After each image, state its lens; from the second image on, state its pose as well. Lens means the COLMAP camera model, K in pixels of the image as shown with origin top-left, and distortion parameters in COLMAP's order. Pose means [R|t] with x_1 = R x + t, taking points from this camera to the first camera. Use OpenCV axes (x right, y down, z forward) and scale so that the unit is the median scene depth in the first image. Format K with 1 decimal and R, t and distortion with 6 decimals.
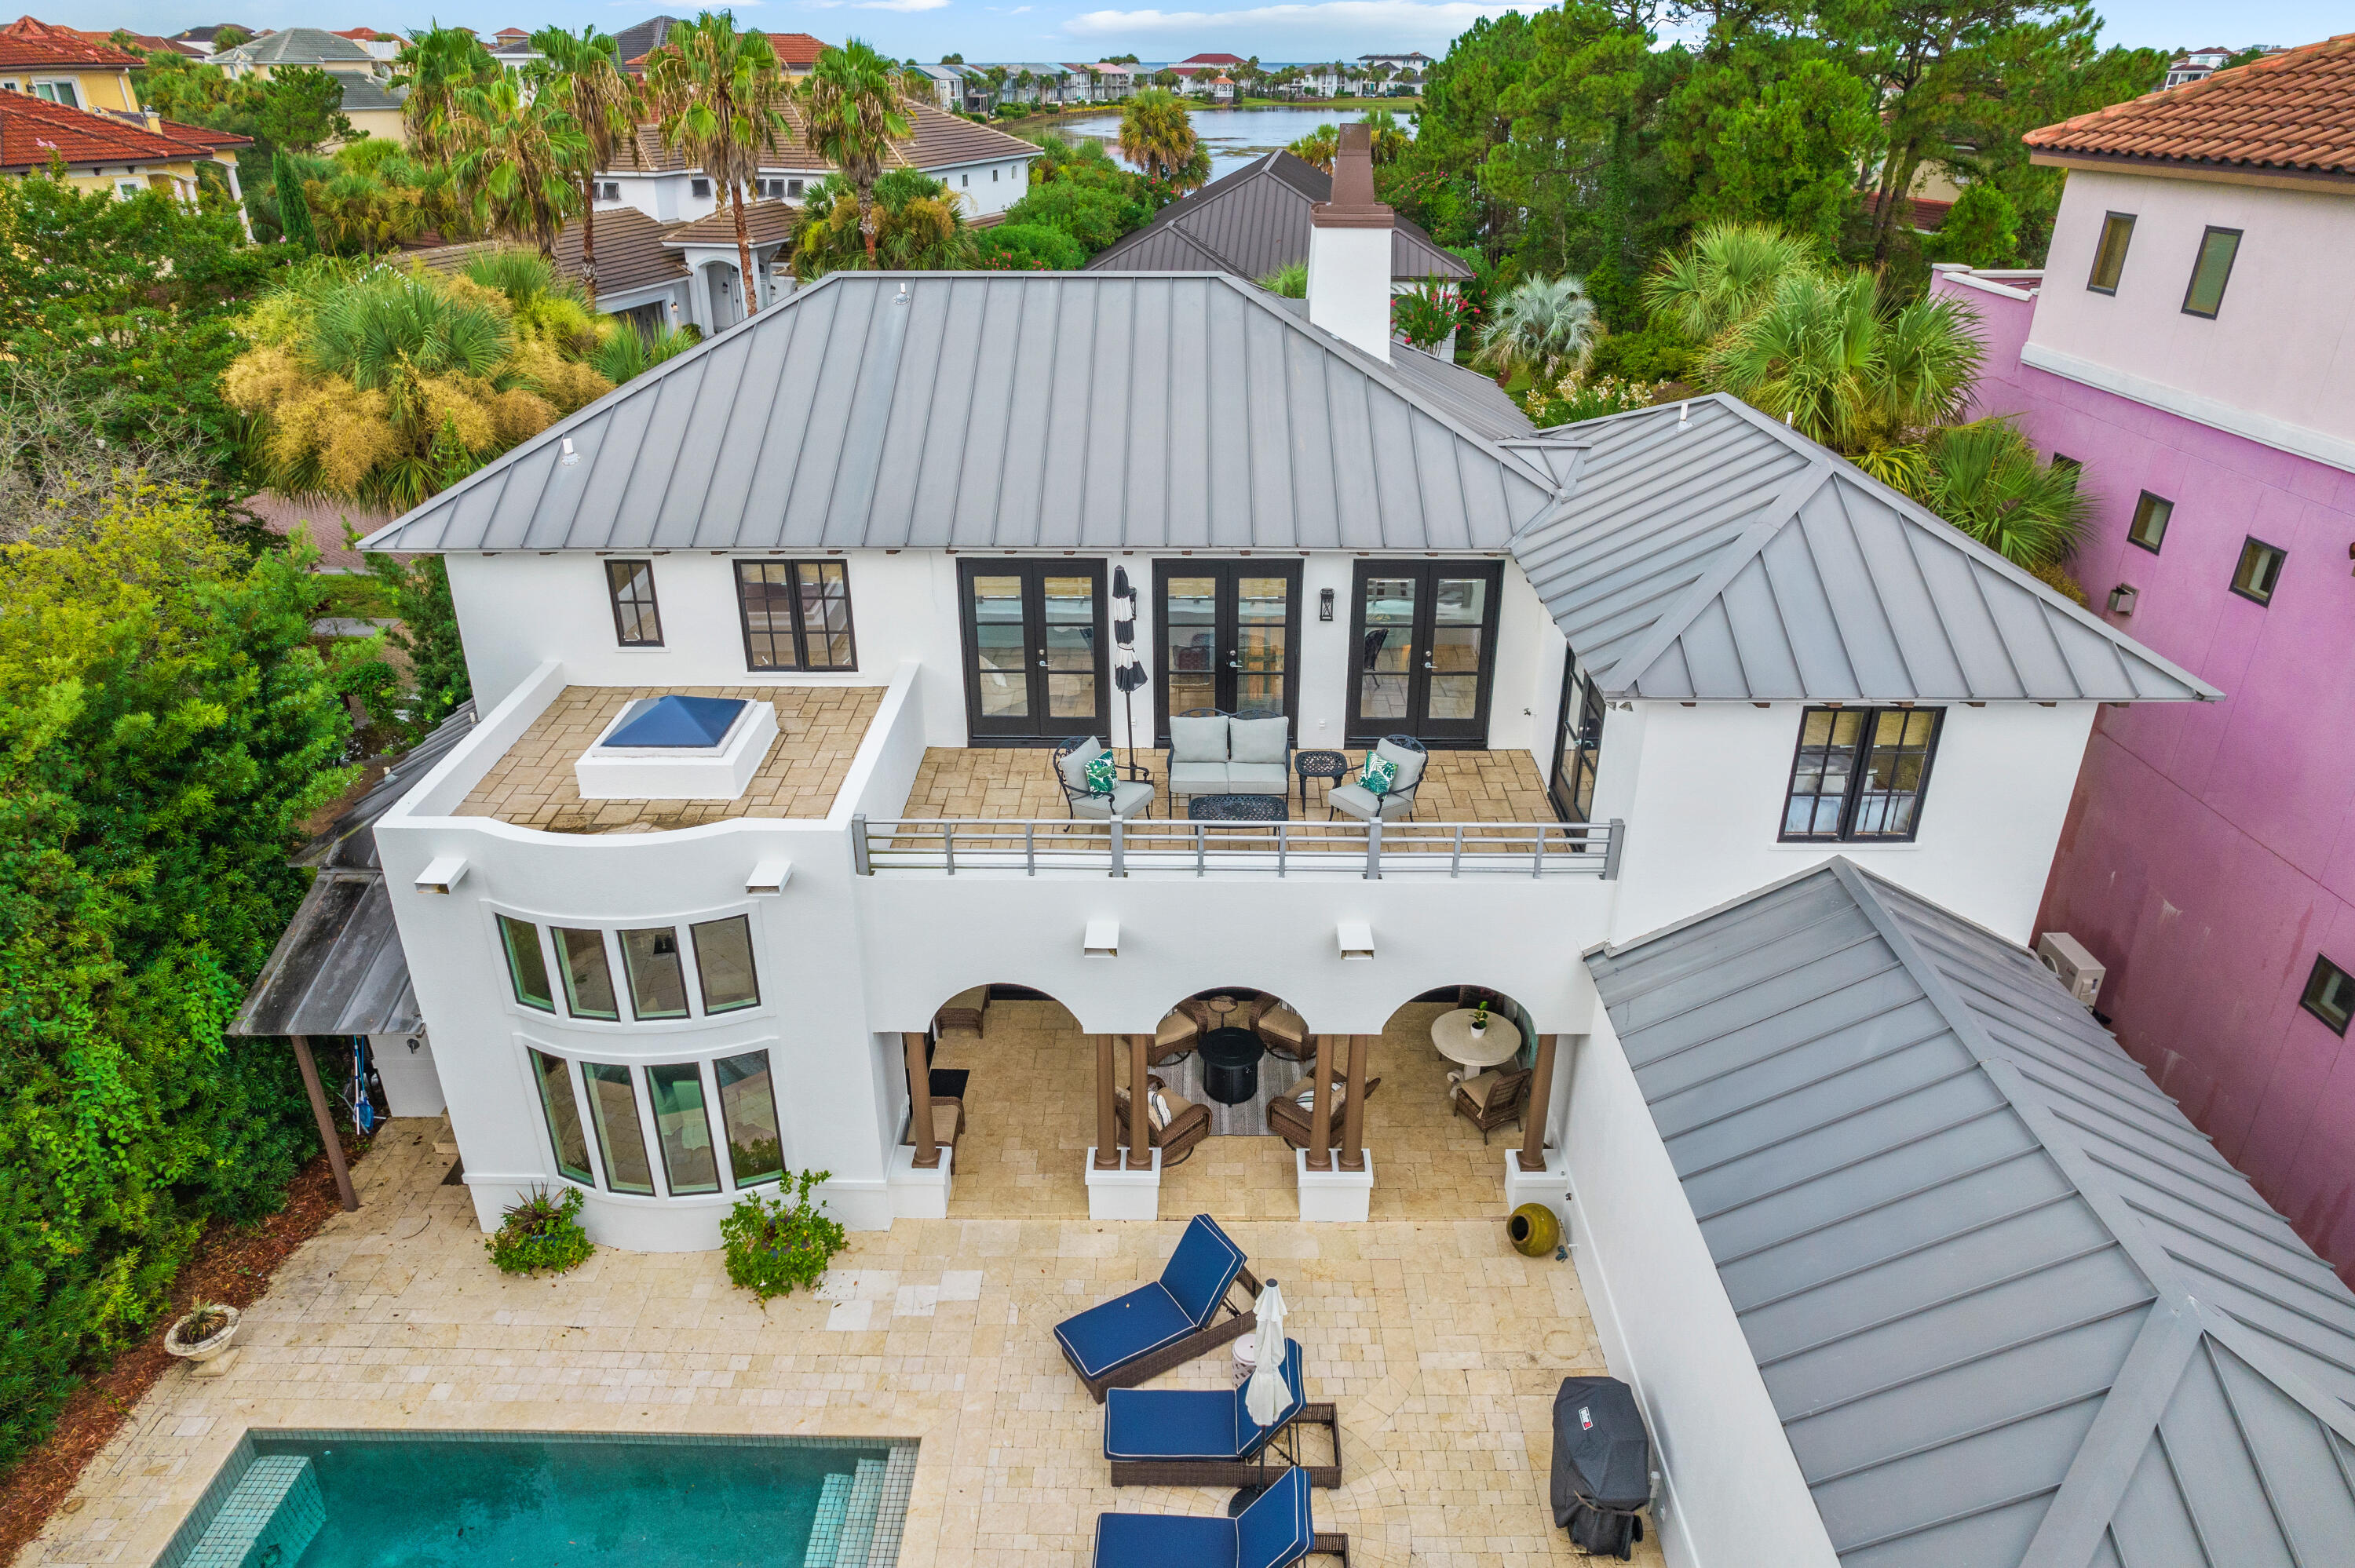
lens RADIAL K [[1500.5, 0, 1177.5], [0, 1500.5, 784.0], [0, 0, 1]] dist [-0.067065, 0.061205]
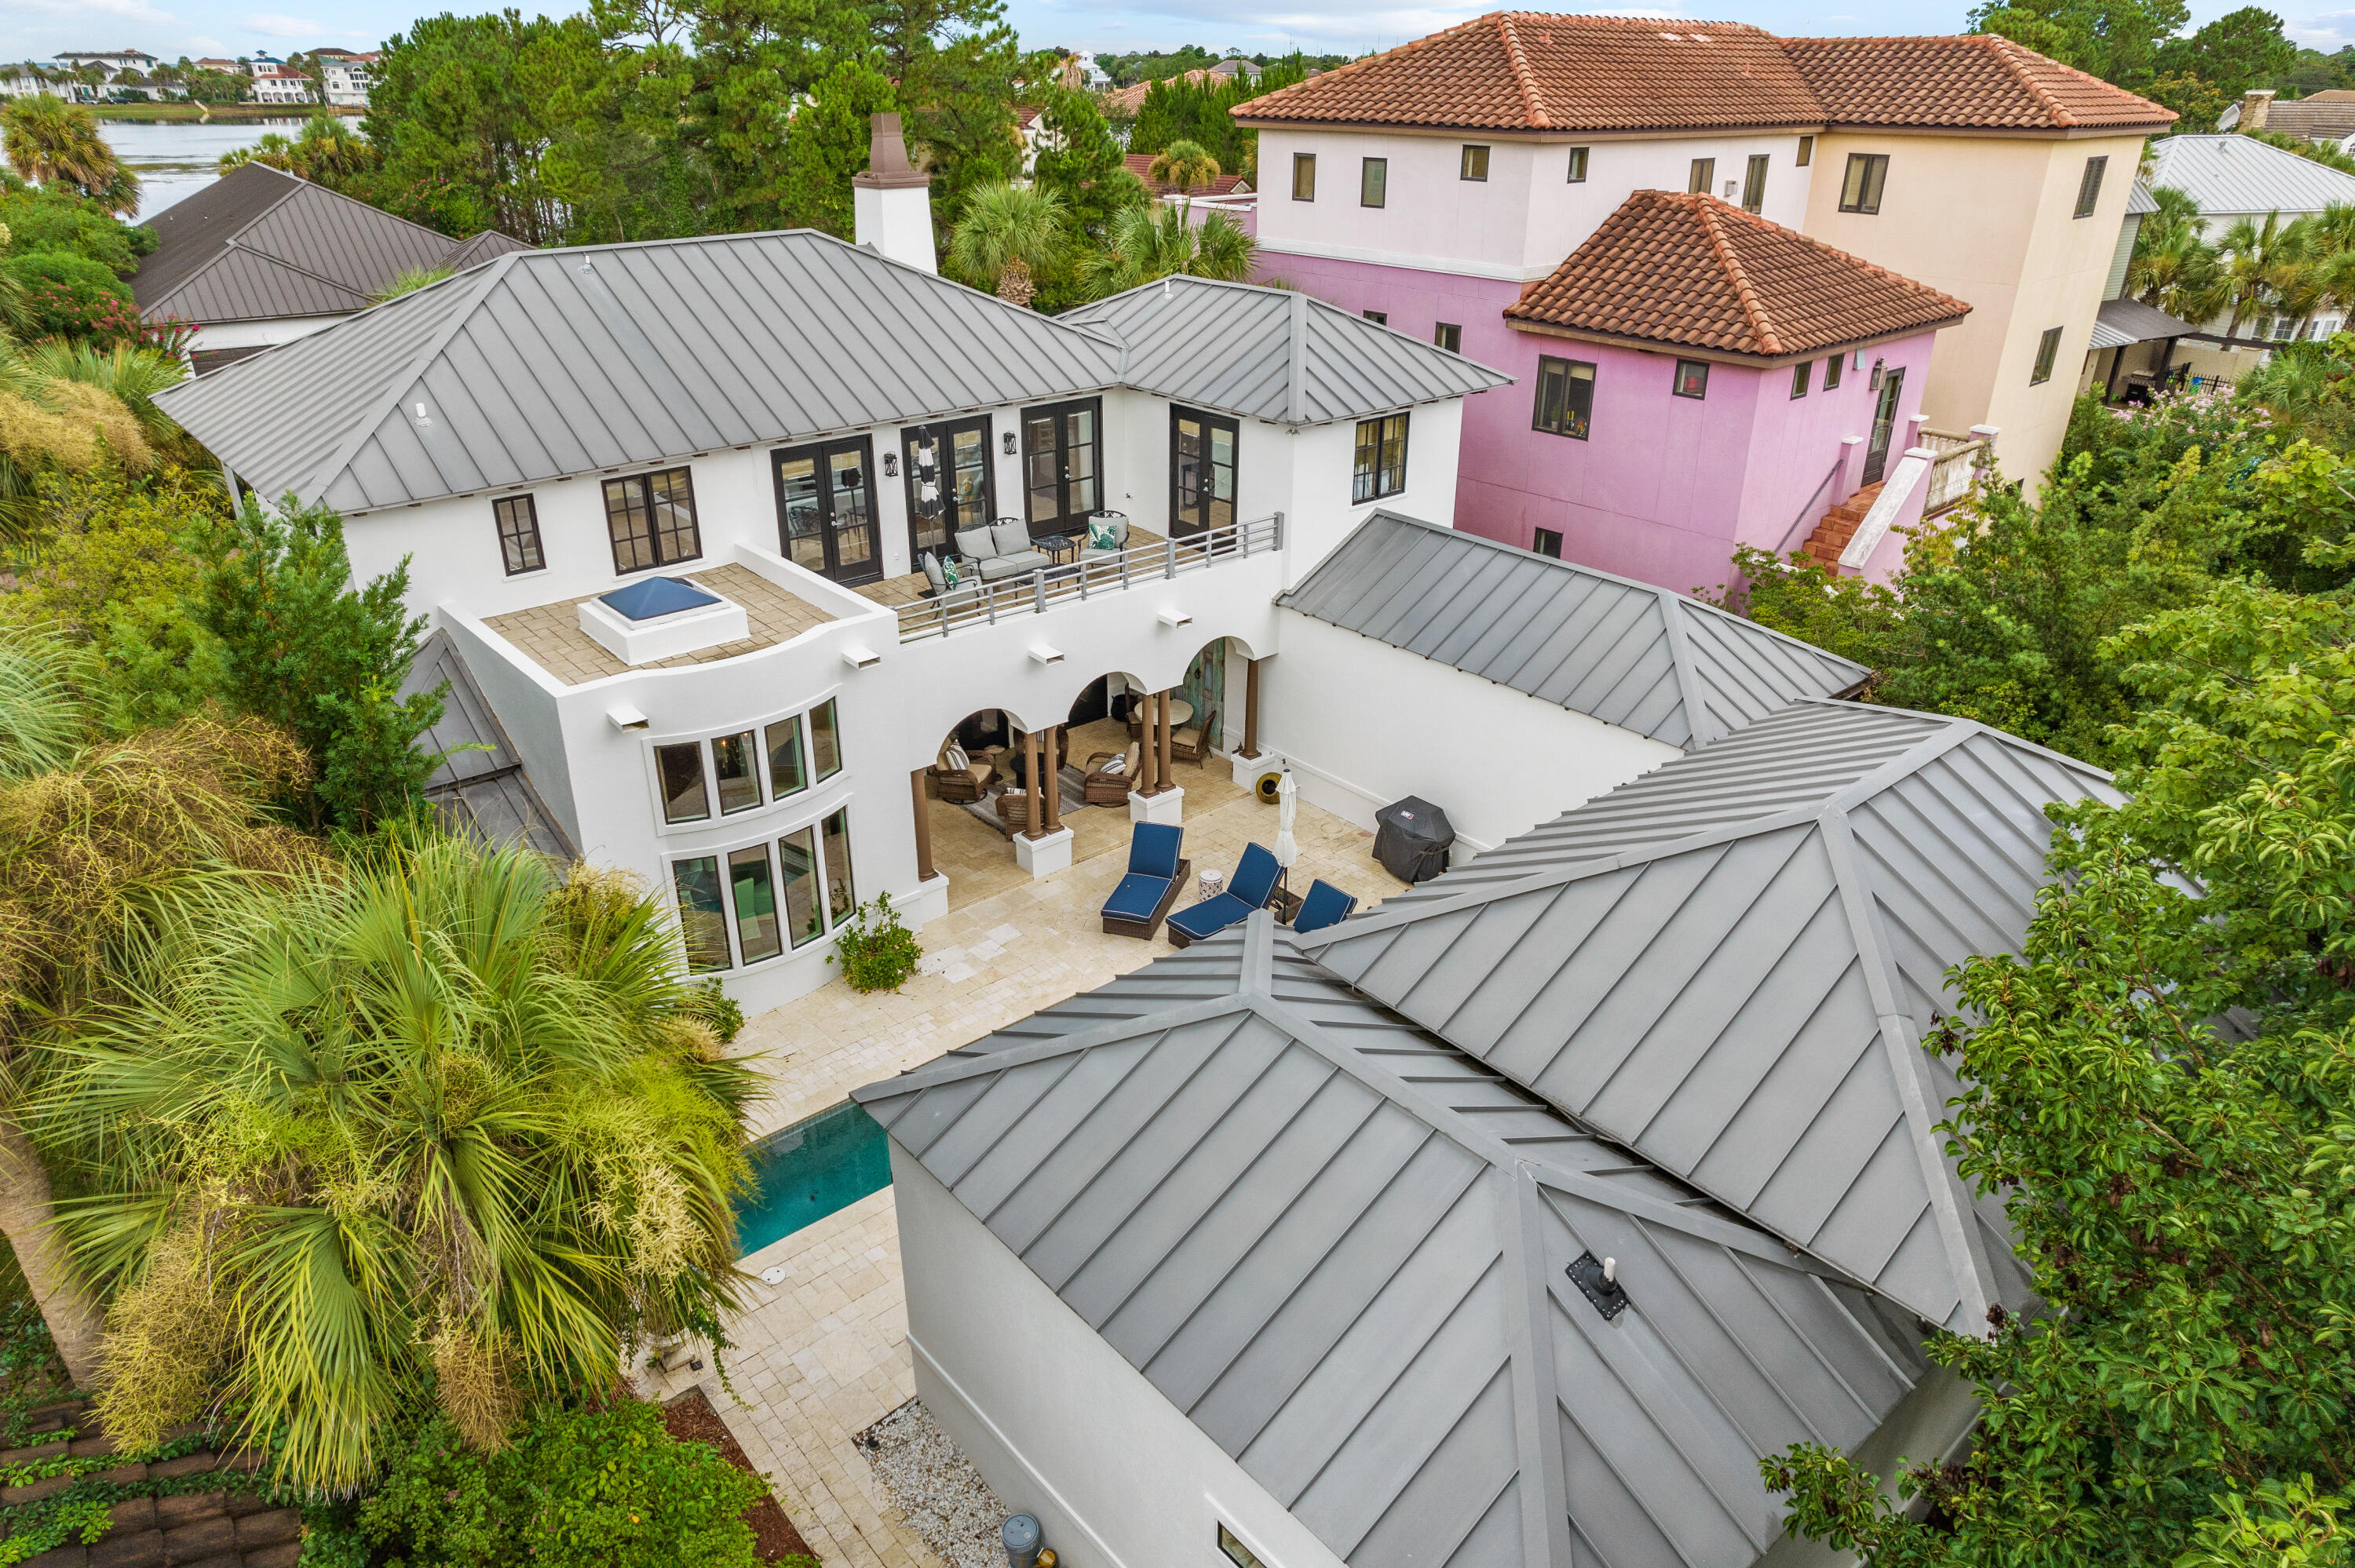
lens RADIAL K [[1500.5, 0, 1177.5], [0, 1500.5, 784.0], [0, 0, 1]] dist [-0.067065, 0.061205]
pose [[0.752239, -0.285737, 0.593709, -0.715162], [0.285519, 0.953441, 0.097109, 0.097621], [-0.593814, 0.096466, 0.798798, -0.208483]]
